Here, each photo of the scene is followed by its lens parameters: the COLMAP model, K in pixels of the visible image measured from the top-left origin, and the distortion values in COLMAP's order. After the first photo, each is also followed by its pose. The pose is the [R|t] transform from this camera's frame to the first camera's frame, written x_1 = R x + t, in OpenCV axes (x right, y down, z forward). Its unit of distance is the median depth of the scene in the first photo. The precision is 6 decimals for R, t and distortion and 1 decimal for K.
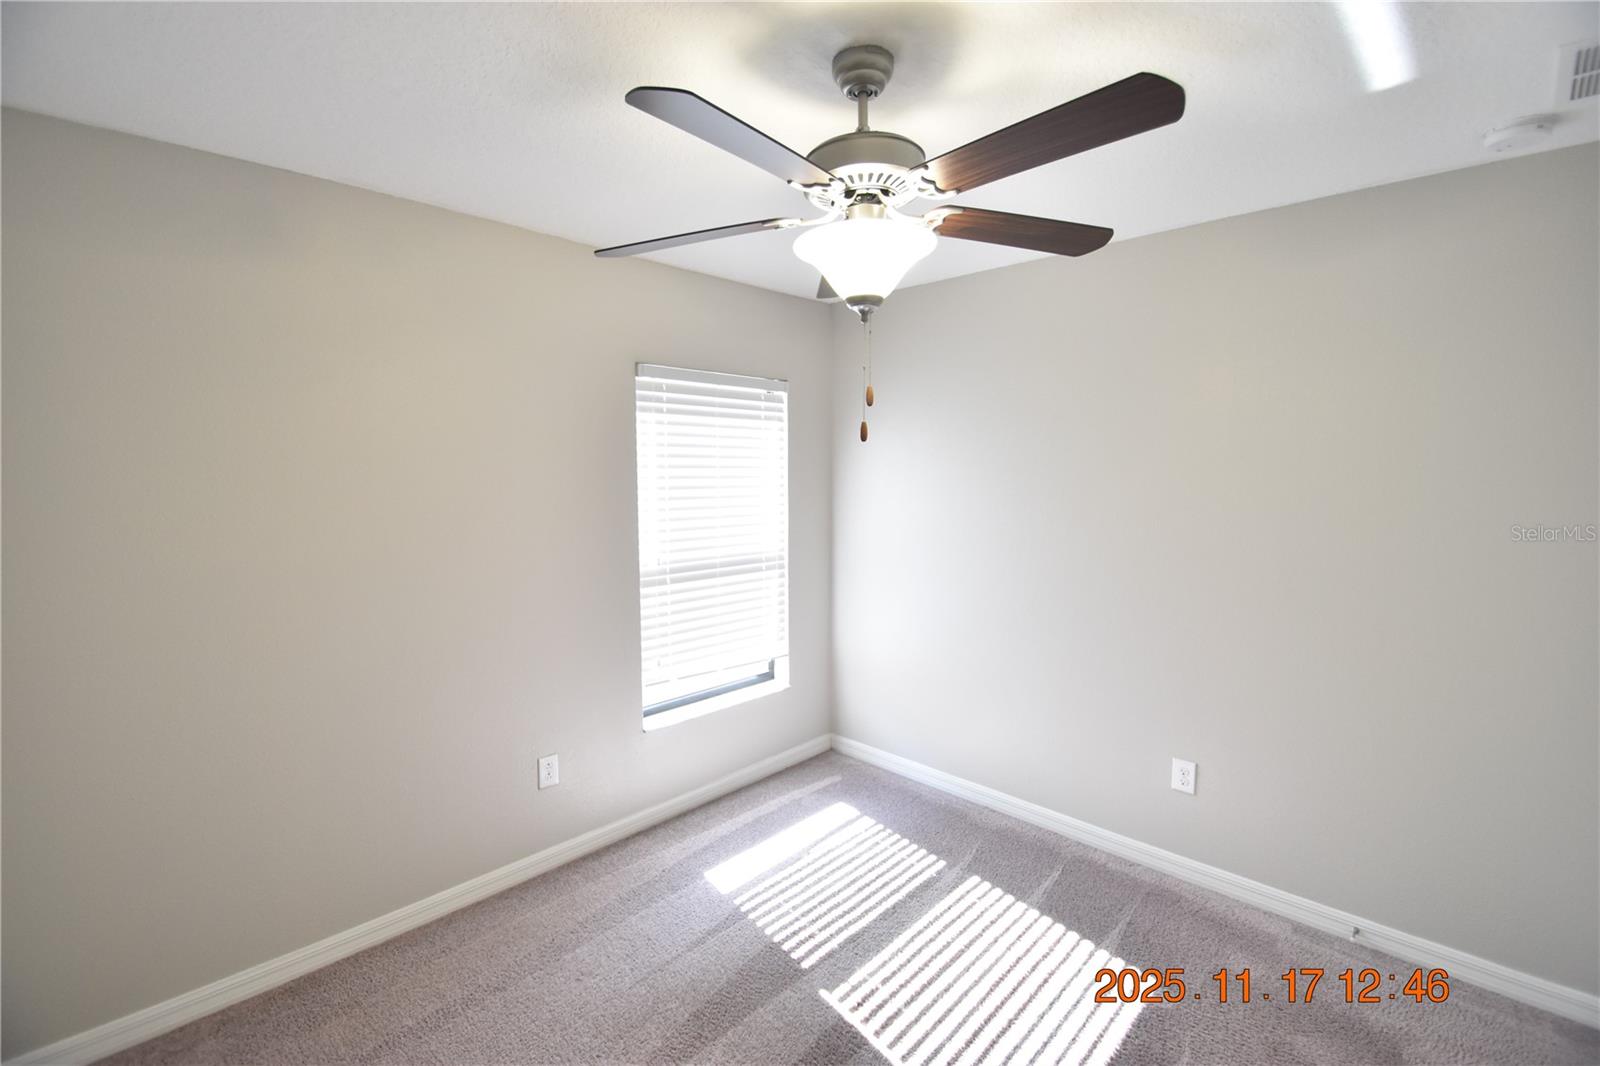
lens RADIAL K [[701.7, 0, 797.8], [0, 701.7, 534.4], [0, 0, 1]] dist [-0.000179, -0.012612]
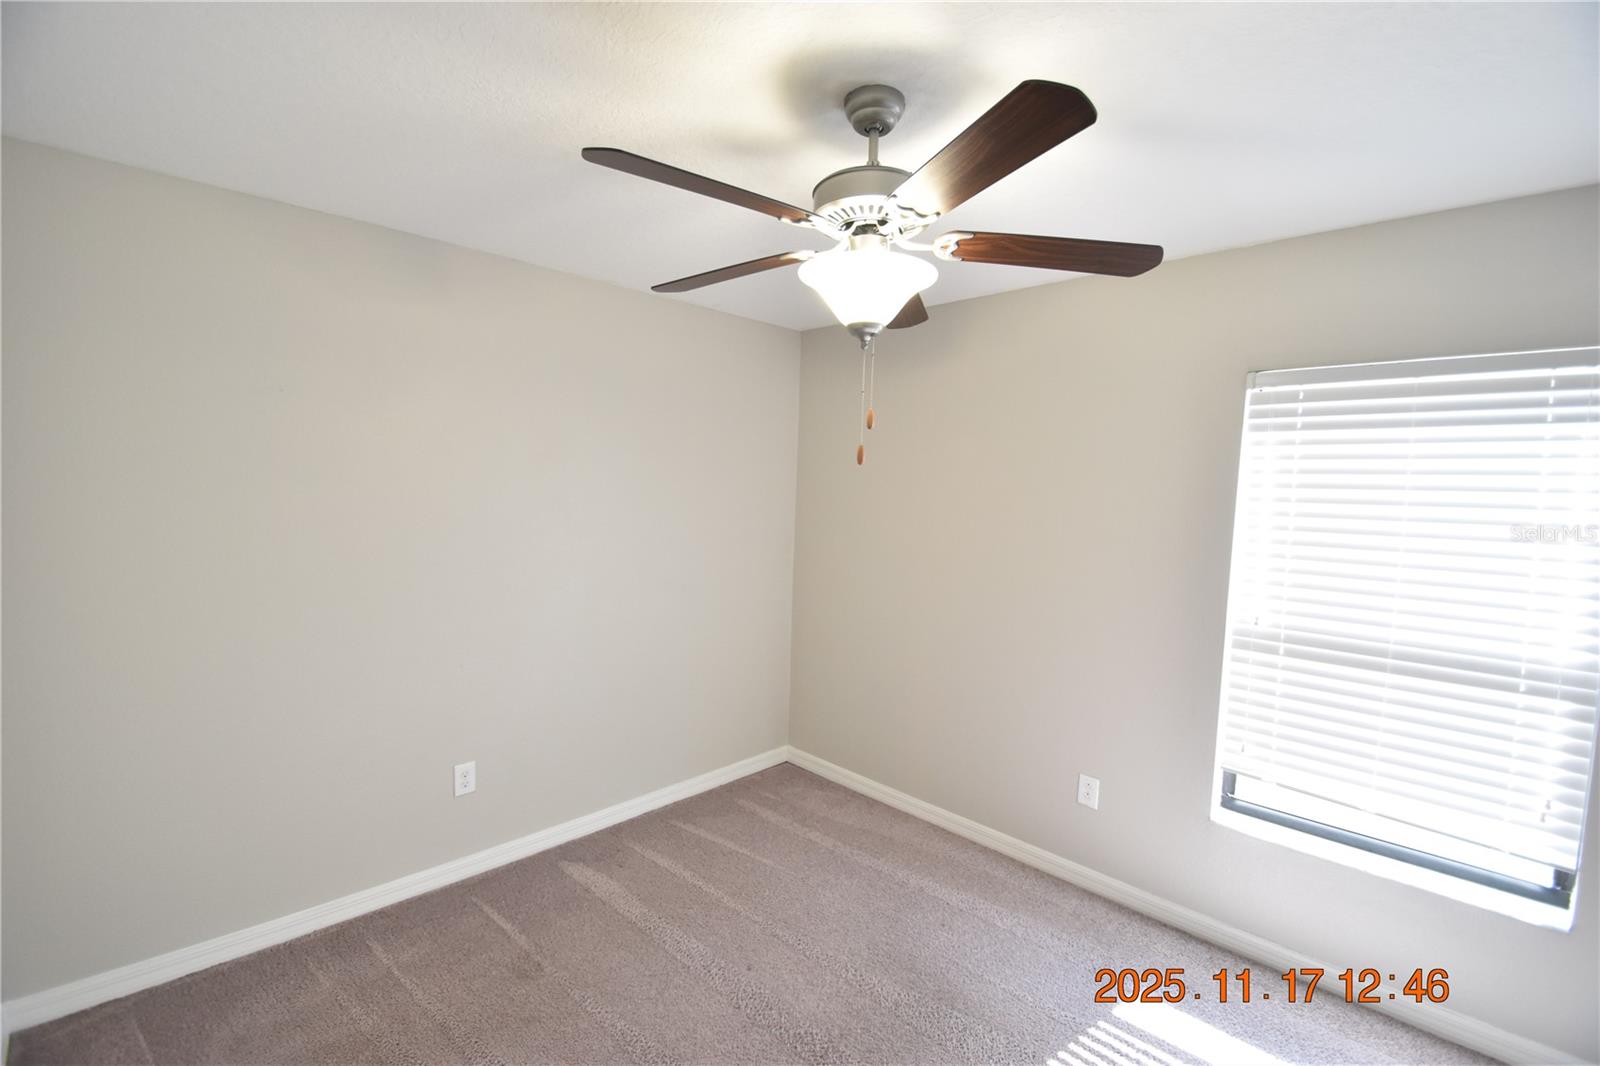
lens RADIAL K [[701.7, 0, 797.8], [0, 701.7, 534.4], [0, 0, 1]] dist [-0.000179, -0.012612]
pose [[-0.027069, 0.066767, -0.997401, 0.582650], [-0.120506, 0.990273, 0.069560, -0.048446], [0.992344, 0.122075, -0.018760, 0.492373]]
